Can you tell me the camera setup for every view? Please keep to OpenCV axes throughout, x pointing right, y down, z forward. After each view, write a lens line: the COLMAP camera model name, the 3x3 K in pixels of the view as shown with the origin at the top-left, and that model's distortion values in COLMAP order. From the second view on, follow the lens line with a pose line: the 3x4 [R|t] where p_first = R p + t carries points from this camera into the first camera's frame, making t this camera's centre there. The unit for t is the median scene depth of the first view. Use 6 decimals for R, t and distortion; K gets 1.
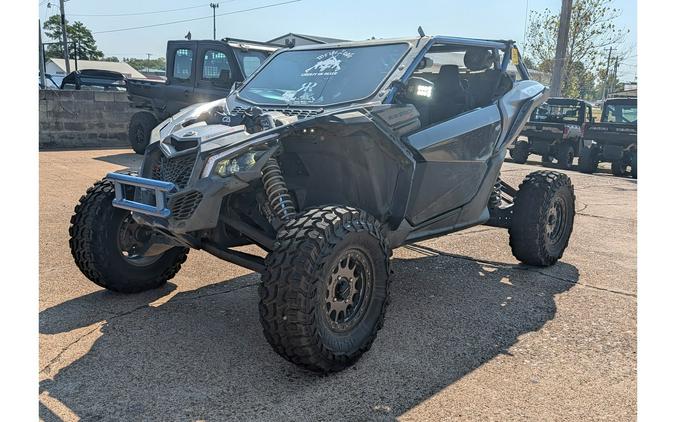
lens RADIAL K [[587.3, 0, 337.5], [0, 587.3, 211.0], [0, 0, 1]] dist [-0.007881, -0.004963]
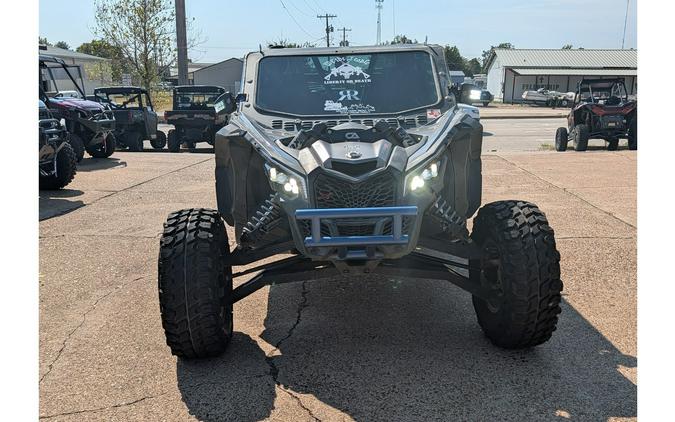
lens RADIAL K [[590.8, 0, 337.5], [0, 590.8, 211.0], [0, 0, 1]] dist [0.008063, 0.004024]
pose [[0.761982, -0.171994, 0.624341, -0.728413], [0.158376, 0.984304, 0.077866, -0.099306], [-0.627933, 0.039548, 0.777262, 0.241602]]
